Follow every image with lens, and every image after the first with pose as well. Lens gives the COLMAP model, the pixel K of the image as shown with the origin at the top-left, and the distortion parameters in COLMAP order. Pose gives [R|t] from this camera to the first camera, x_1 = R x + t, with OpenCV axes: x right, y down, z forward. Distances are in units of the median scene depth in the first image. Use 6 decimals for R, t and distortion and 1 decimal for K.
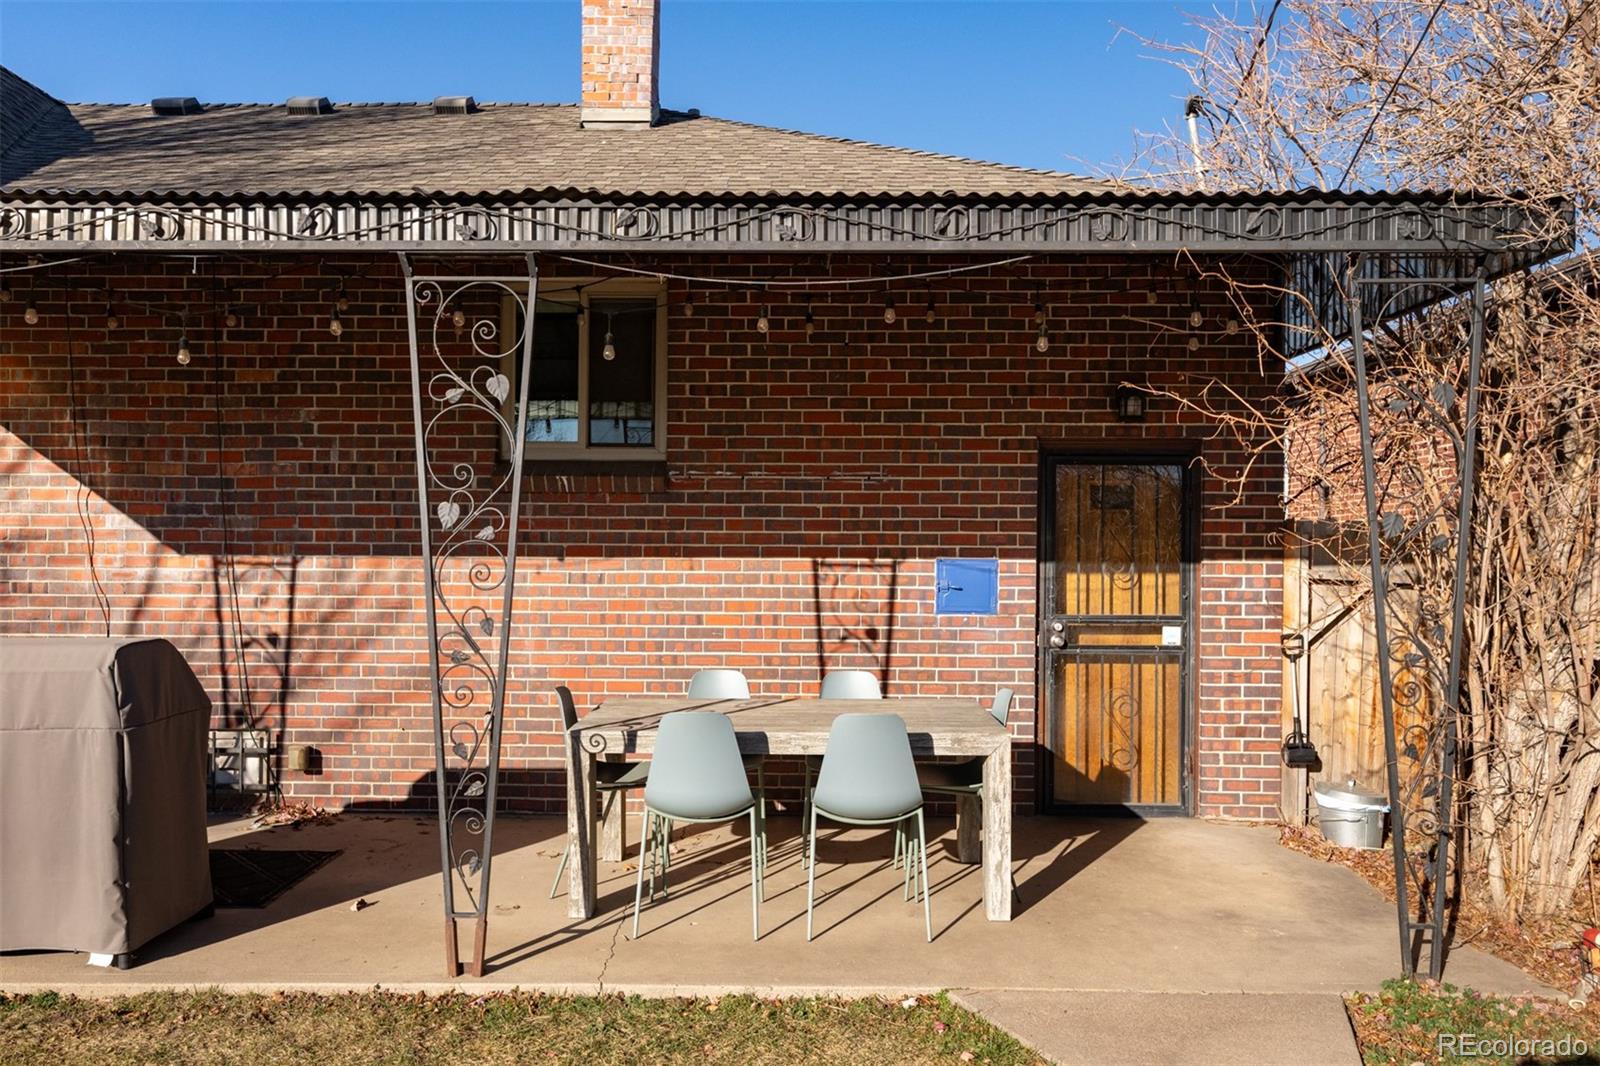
lens RADIAL K [[1096.9, 0, 797.7], [0, 1096.9, 548.1], [0, 0, 1]] dist [-0.003466, 0.000465]
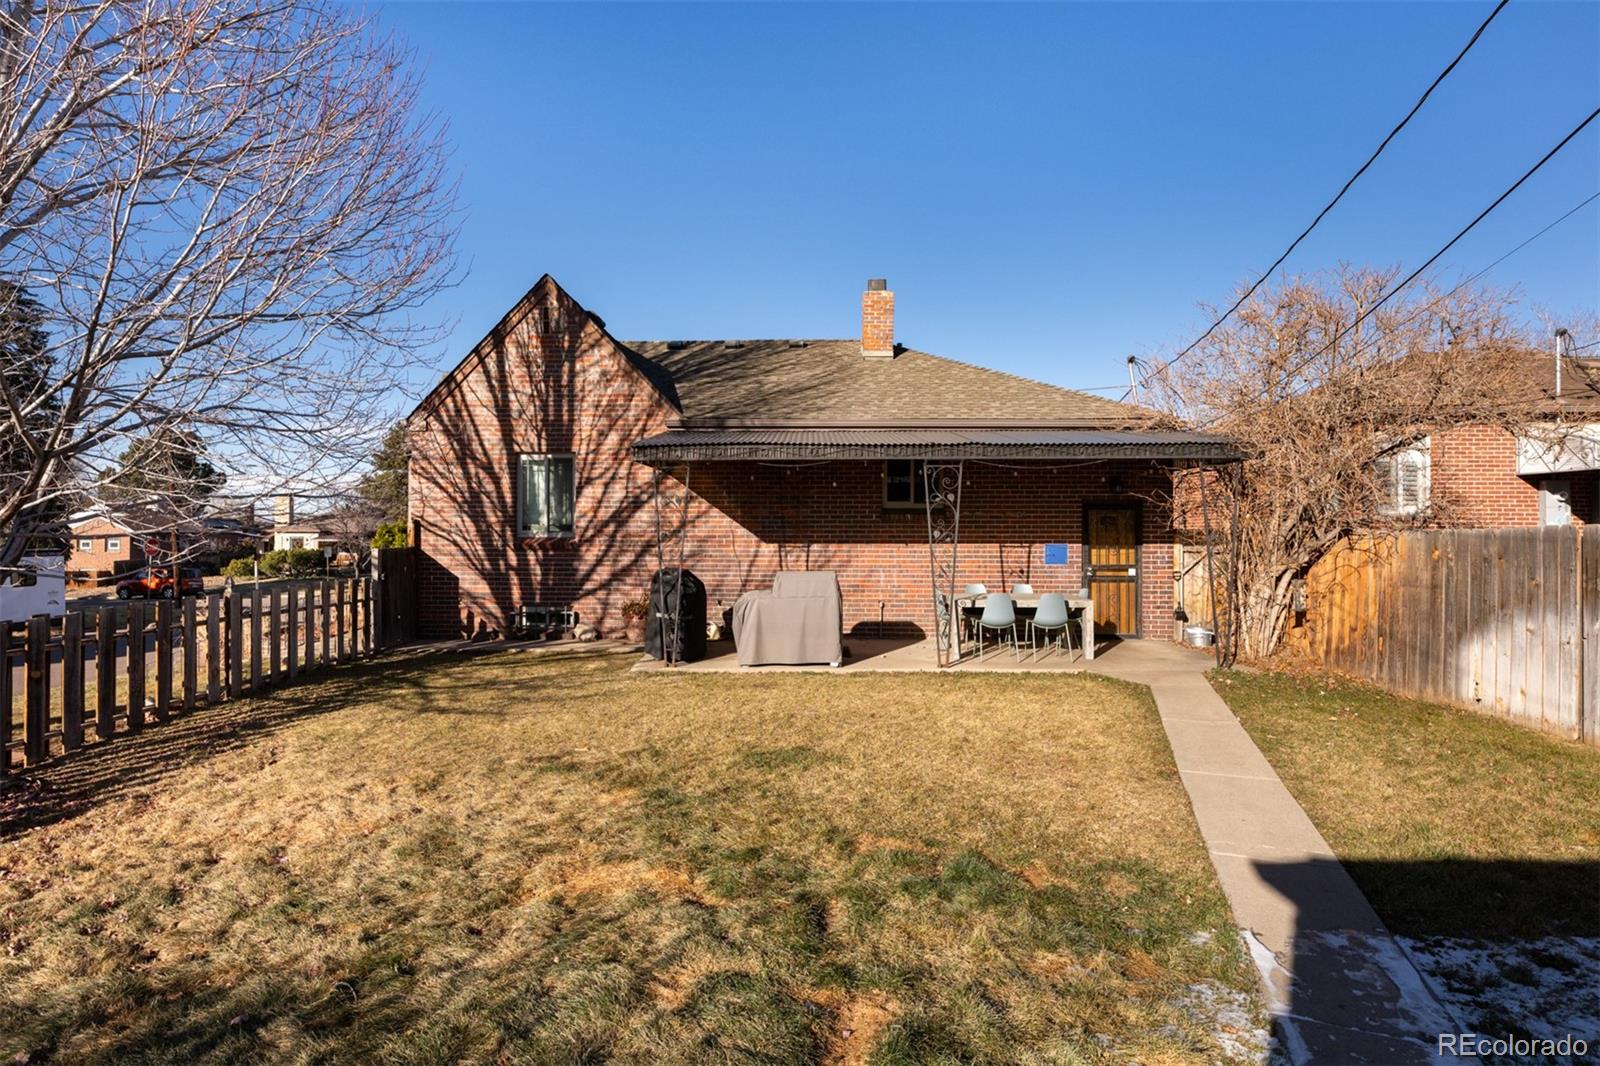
lens RADIAL K [[739.8, 0, 799.3], [0, 739.8, 517.7], [0, 0, 1]] dist [0.002475, 0.000341]
pose [[0.999849, -0.004209, -0.016834, -0.455186], [0.004013, 0.999924, -0.011647, -0.036855], [0.016882, 0.011578, 0.999790, -0.855137]]
